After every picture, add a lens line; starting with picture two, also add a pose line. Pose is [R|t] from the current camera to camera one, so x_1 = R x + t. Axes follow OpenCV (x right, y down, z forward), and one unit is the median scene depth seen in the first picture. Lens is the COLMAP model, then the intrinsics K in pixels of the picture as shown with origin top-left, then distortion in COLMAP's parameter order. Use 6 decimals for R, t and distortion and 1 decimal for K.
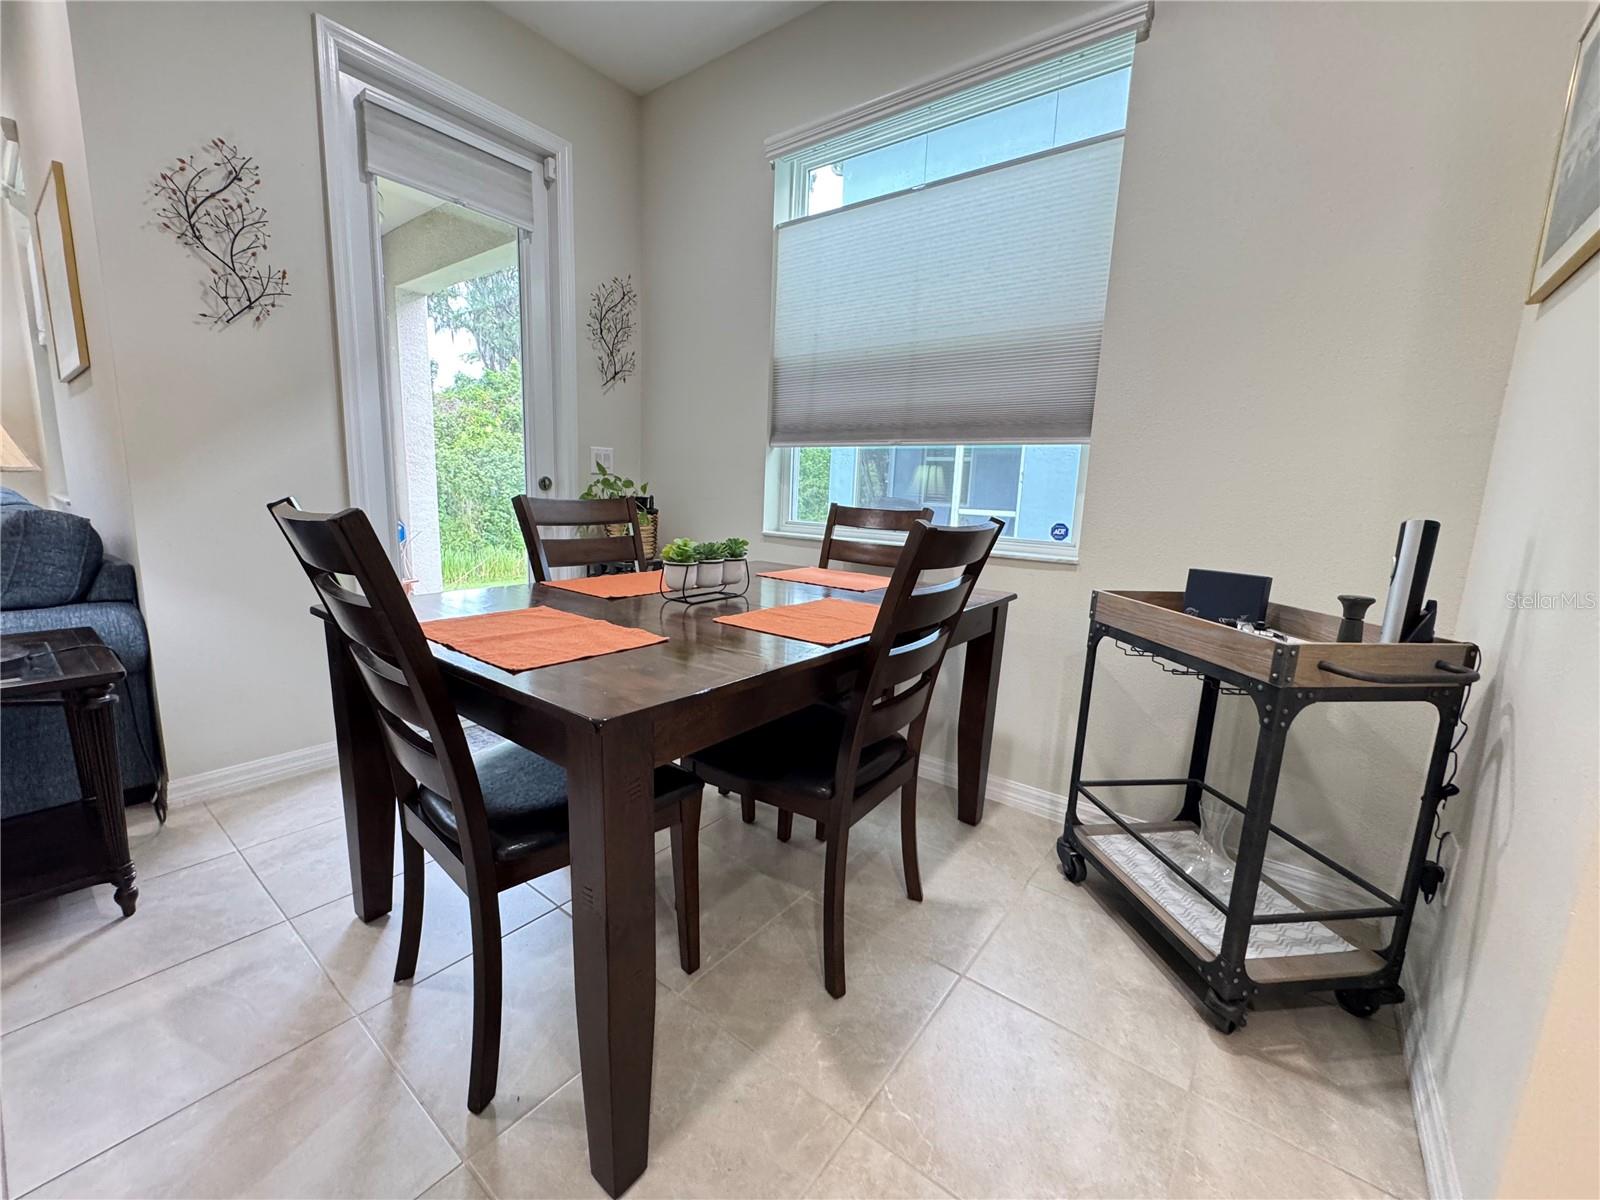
lens RADIAL K [[640.9, 0, 800.0], [0, 640.9, 600.0], [0, 0, 1]] dist [-0.004021, -0.000140]
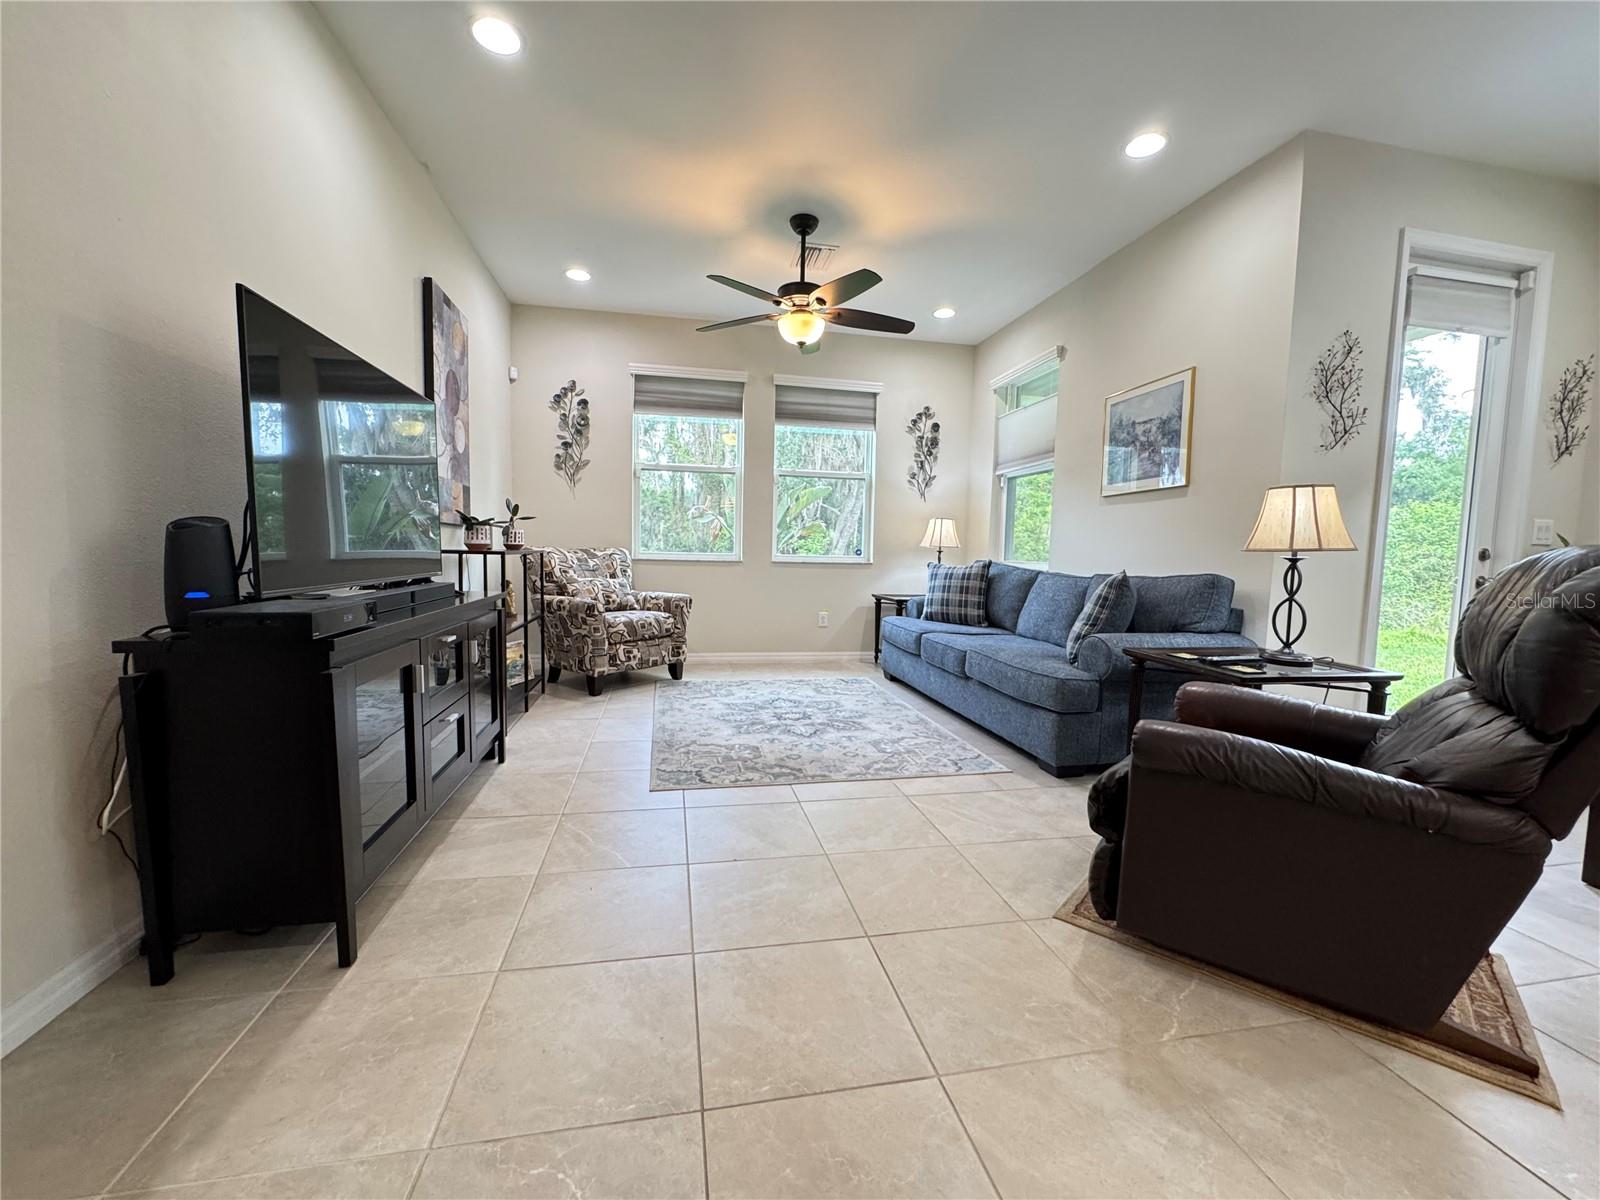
lens RADIAL K [[640.9, 0, 800.0], [0, 640.9, 600.0], [0, 0, 1]] dist [-0.004021, -0.000140]
pose [[0.755470, 0.030171, -0.654489, -0.610426], [-0.103995, 0.991797, -0.074320, 0.108495], [0.646878, 0.124211, 0.752410, -0.620160]]
